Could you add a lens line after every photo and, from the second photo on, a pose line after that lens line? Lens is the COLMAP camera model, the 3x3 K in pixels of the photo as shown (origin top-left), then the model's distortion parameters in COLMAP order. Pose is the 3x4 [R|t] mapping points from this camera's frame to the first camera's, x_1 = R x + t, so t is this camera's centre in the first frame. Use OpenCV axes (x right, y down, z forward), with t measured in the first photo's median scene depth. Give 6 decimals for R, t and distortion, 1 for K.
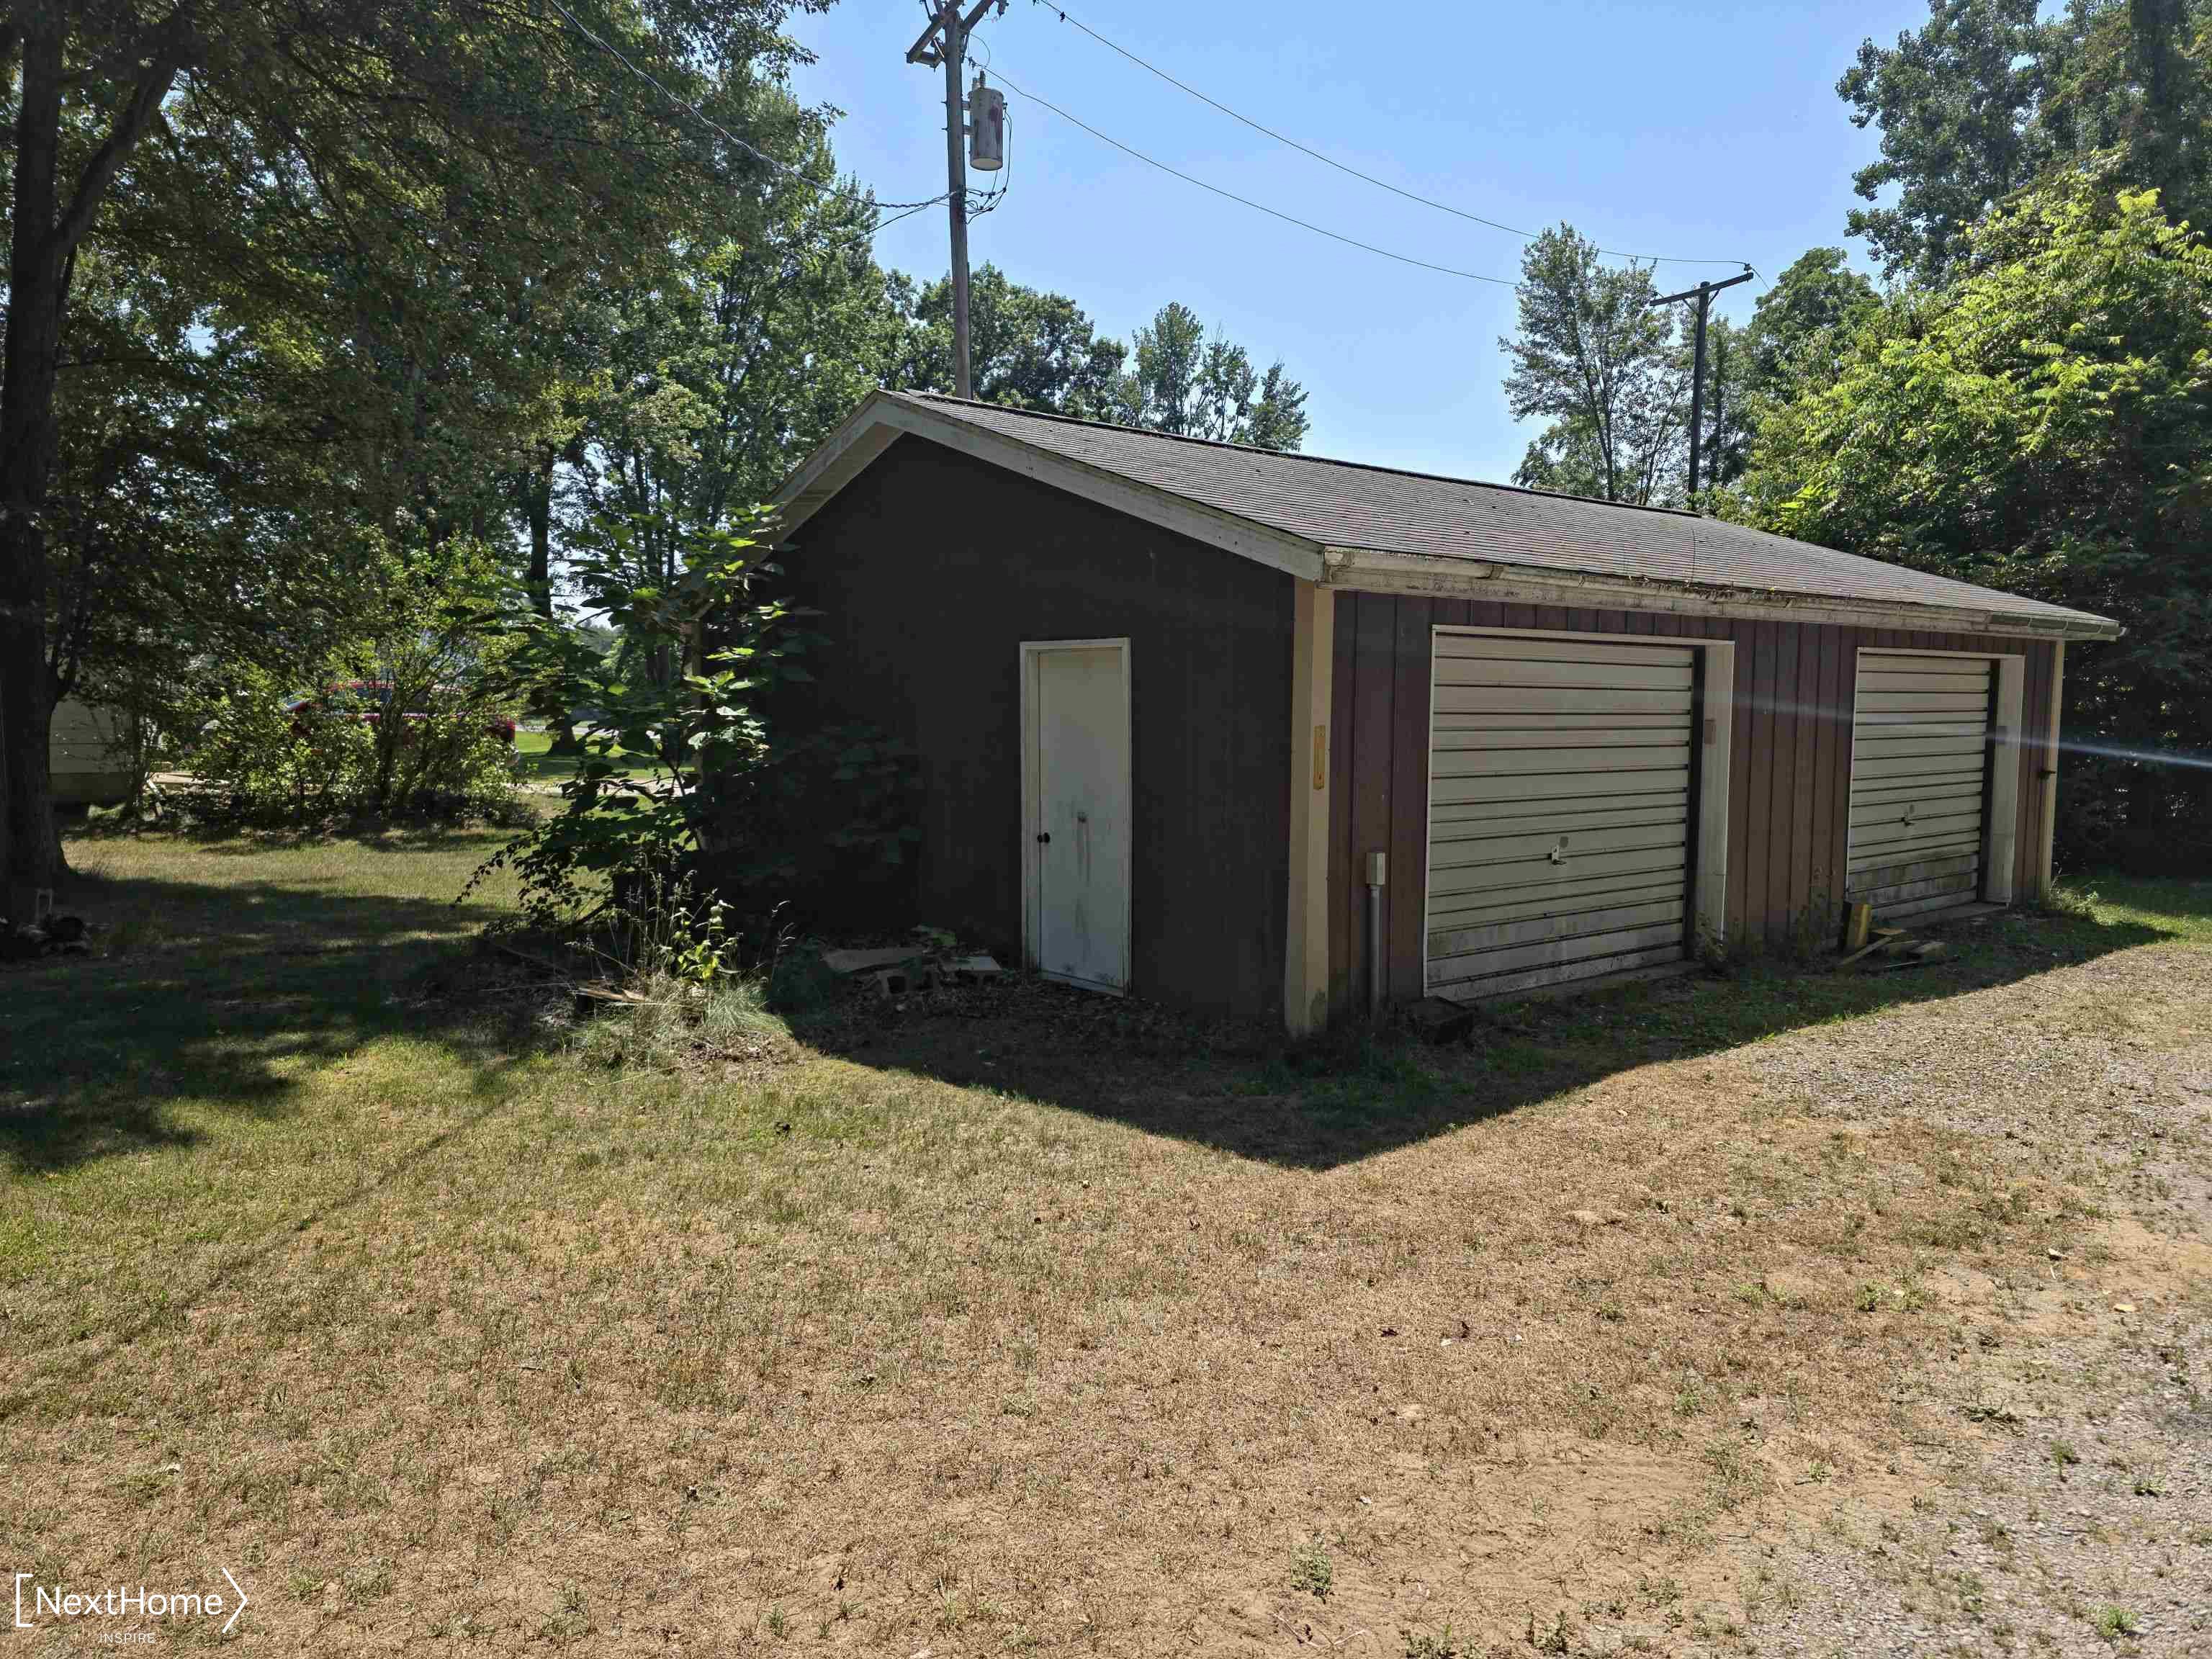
lens RADIAL K [[1488.1, 0, 1096.5], [0, 1488.1, 831.5], [0, 0, 1]] dist [0.035082, -0.034706]
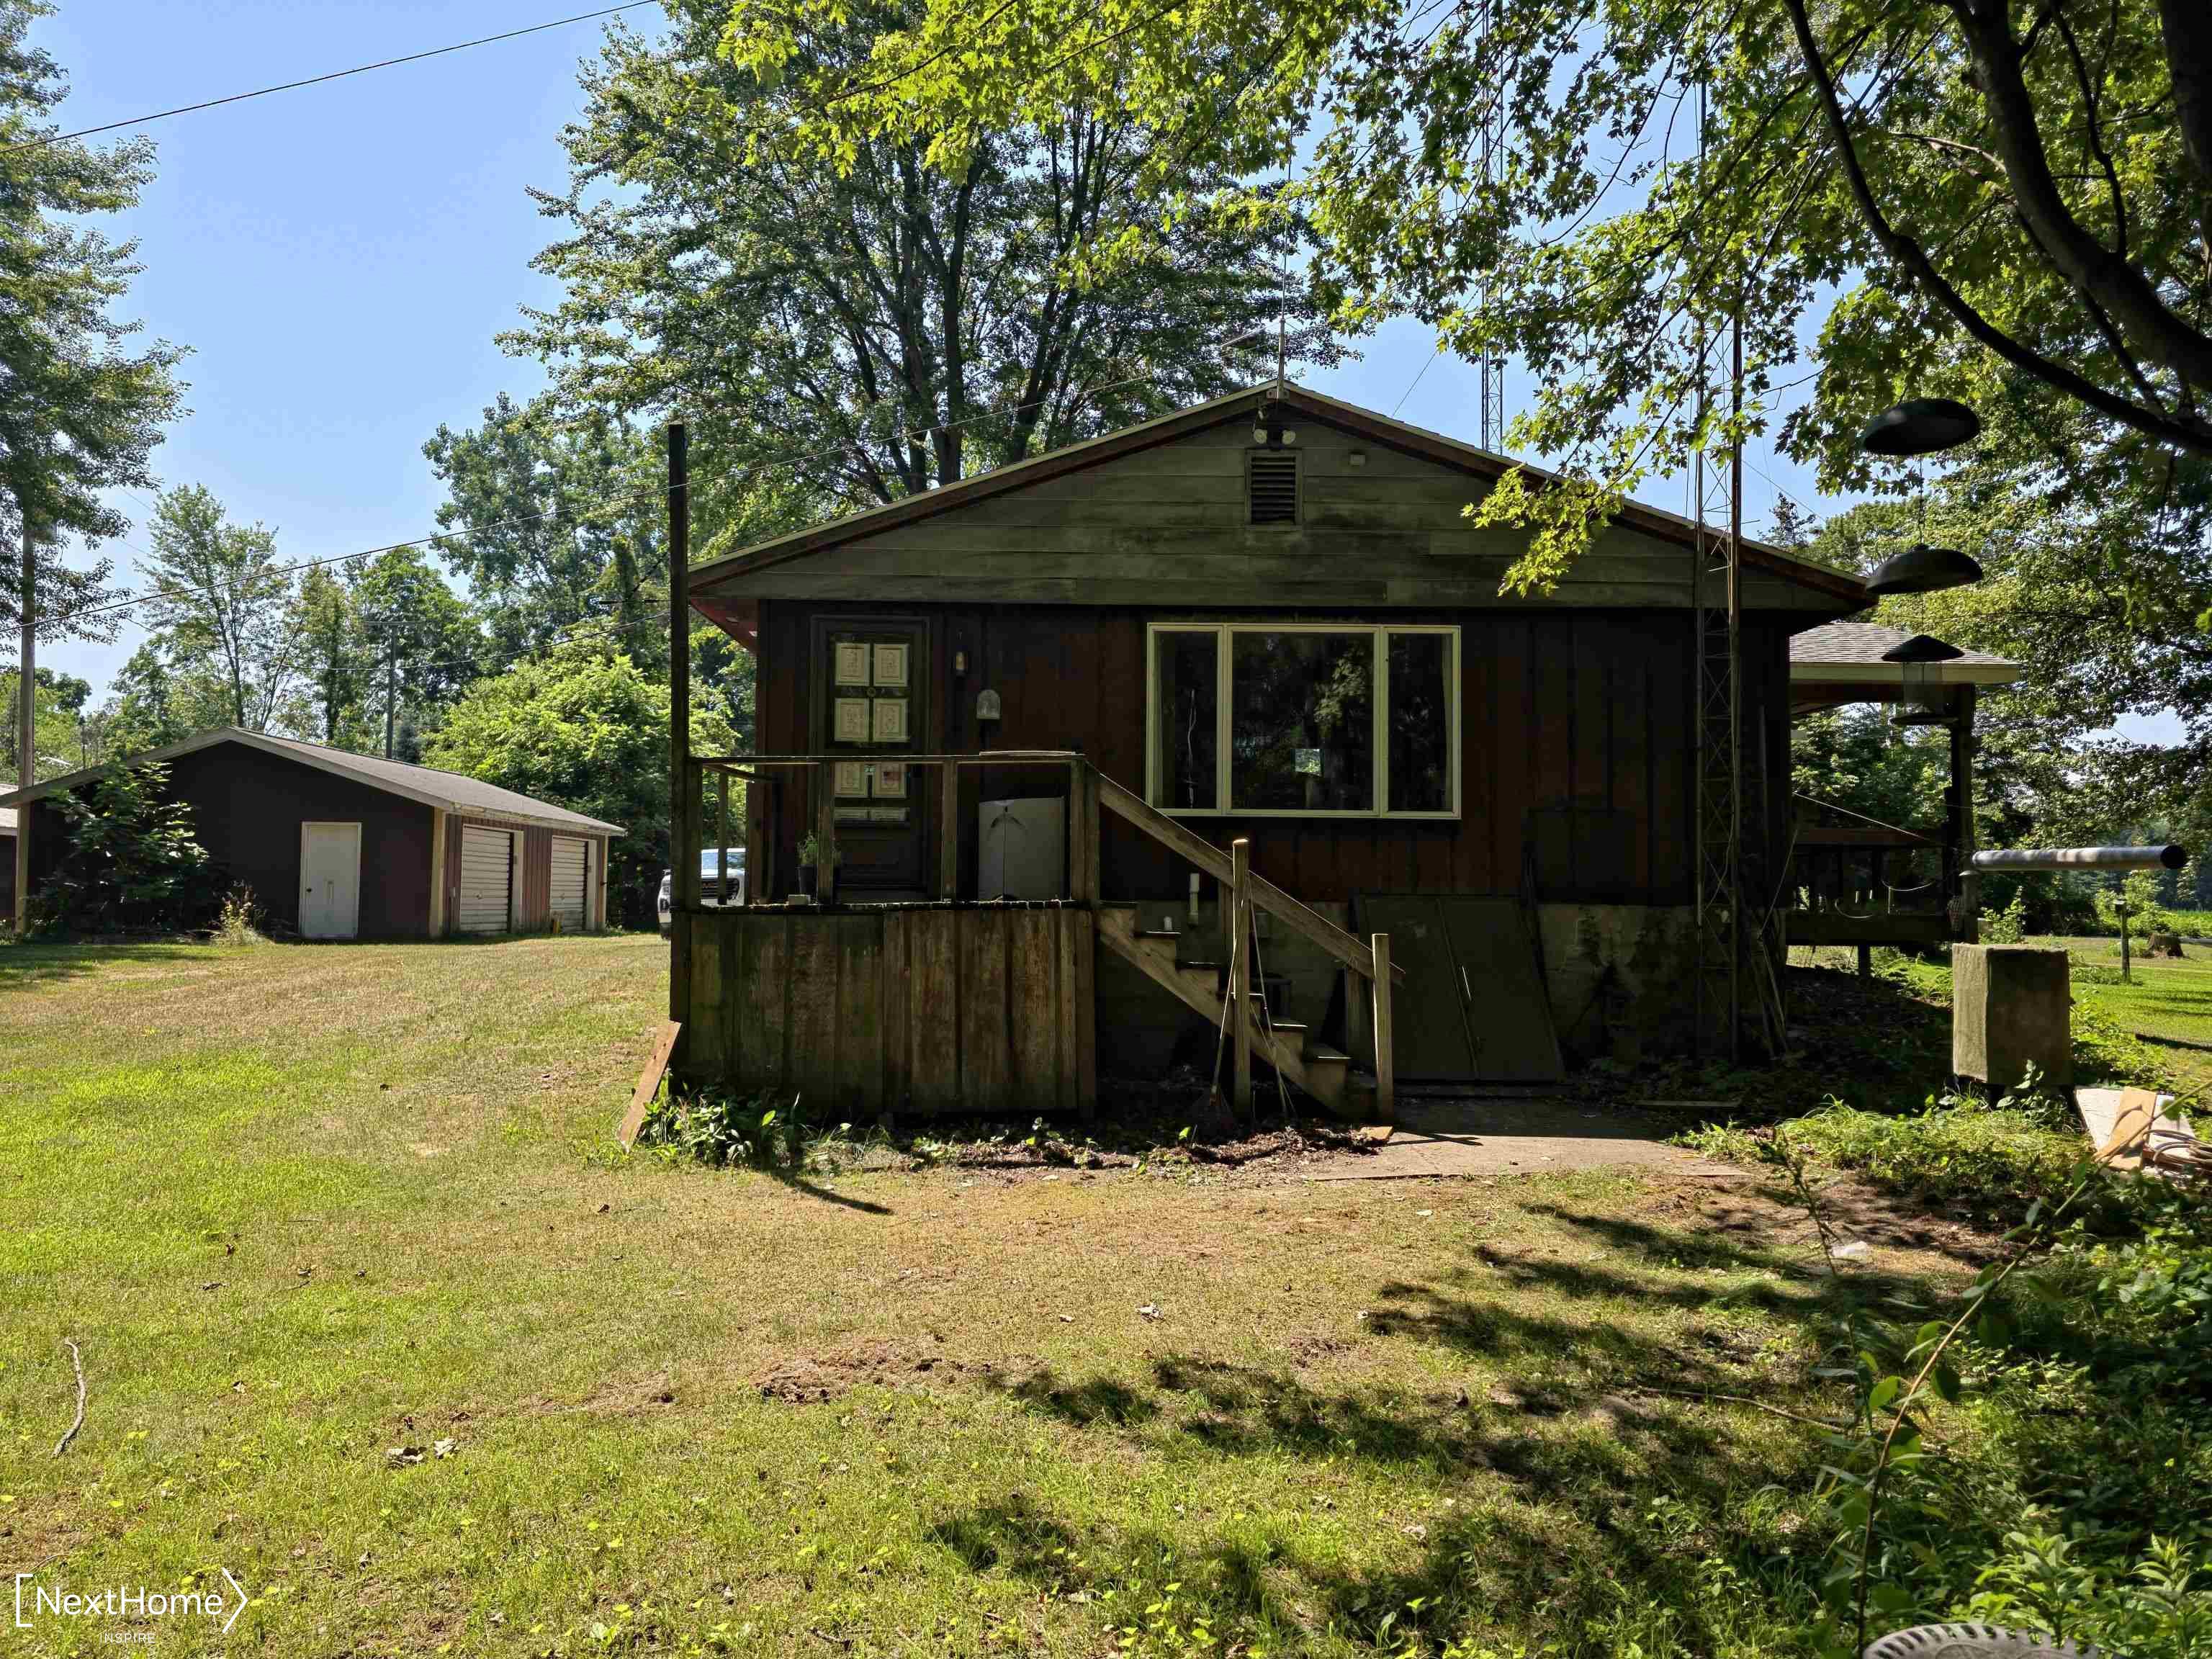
lens RADIAL K [[1488.1, 0, 1126.1], [0, 1488.1, 838.2], [0, 0, 1]] dist [0.035082, -0.034706]
pose [[0.592246, 0.034096, 0.805036, -3.865346], [0.063680, 0.993999, -0.088948, 0.706551], [-0.803237, 0.103944, 0.586520, -5.310263]]
